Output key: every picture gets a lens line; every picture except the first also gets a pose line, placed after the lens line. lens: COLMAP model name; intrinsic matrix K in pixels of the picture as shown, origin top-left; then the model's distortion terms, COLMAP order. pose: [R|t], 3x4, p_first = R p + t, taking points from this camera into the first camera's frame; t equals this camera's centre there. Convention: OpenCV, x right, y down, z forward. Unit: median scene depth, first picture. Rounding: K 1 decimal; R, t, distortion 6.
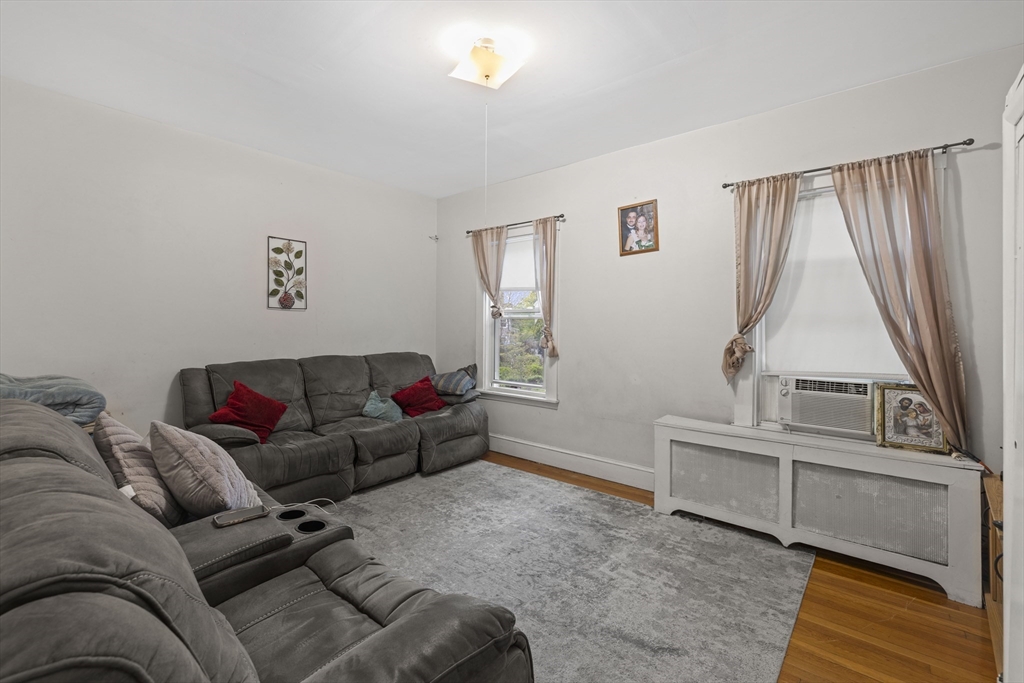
lens RADIAL K [[441.7, 0, 508.0], [0, 441.7, 326.7], [0, 0, 1]] dist [-0.001517, -0.000026]
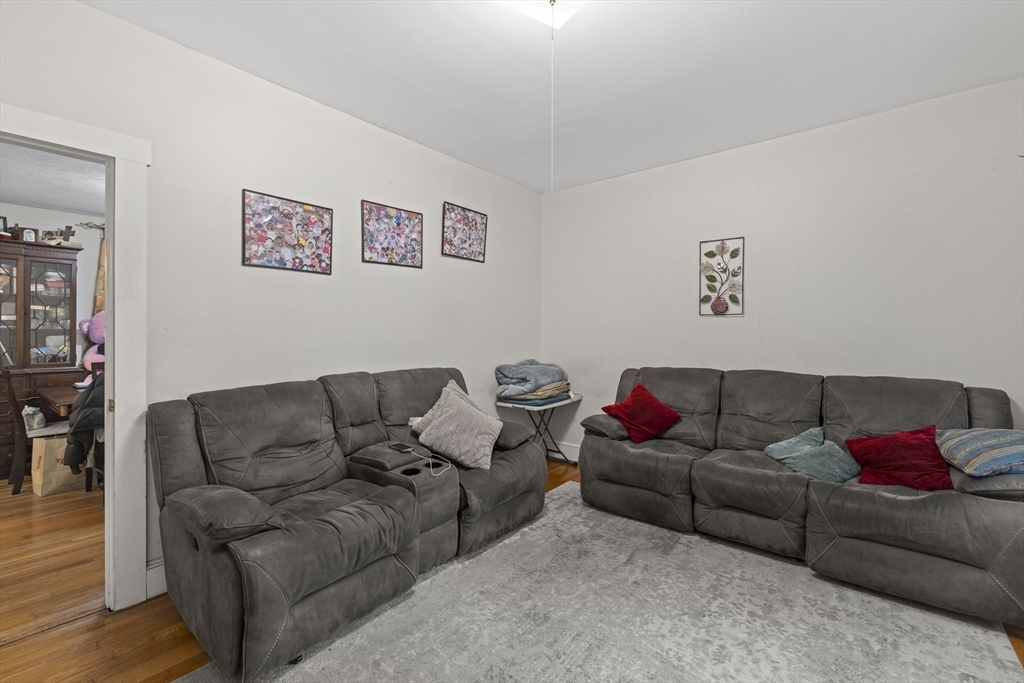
lens RADIAL K [[442.4, 0, 507.6], [0, 442.4, 336.0], [0, 0, 1]] dist [-0.001881, 0.000090]
pose [[0.009479, 0.004196, -0.999946, 0.453375], [-0.004309, 0.999982, 0.004156, 0.000915], [0.999946, 0.004269, 0.009497, 0.590617]]
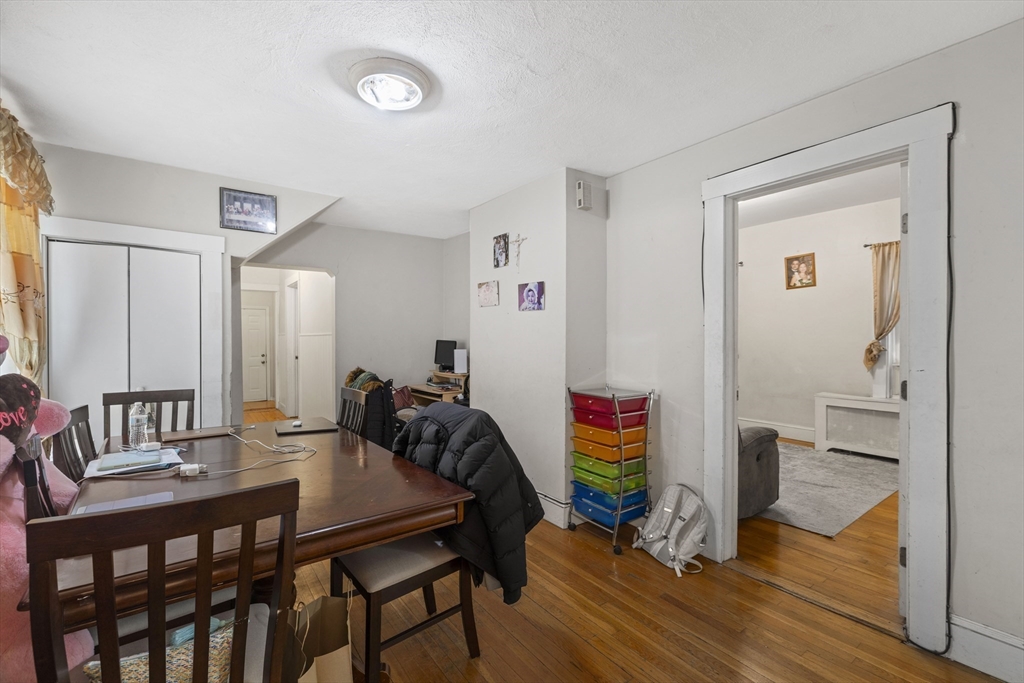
lens RADIAL K [[432.7, 0, 512.0], [0, 432.7, 341.5], [0, 0, 1]] dist [-0.001114, -0.000098]
pose [[0.968648, -0.005389, -0.248378, -0.306955], [0.006971, 0.999961, 0.005494, 0.004334], [0.248338, -0.007053, 0.968648, -0.712360]]
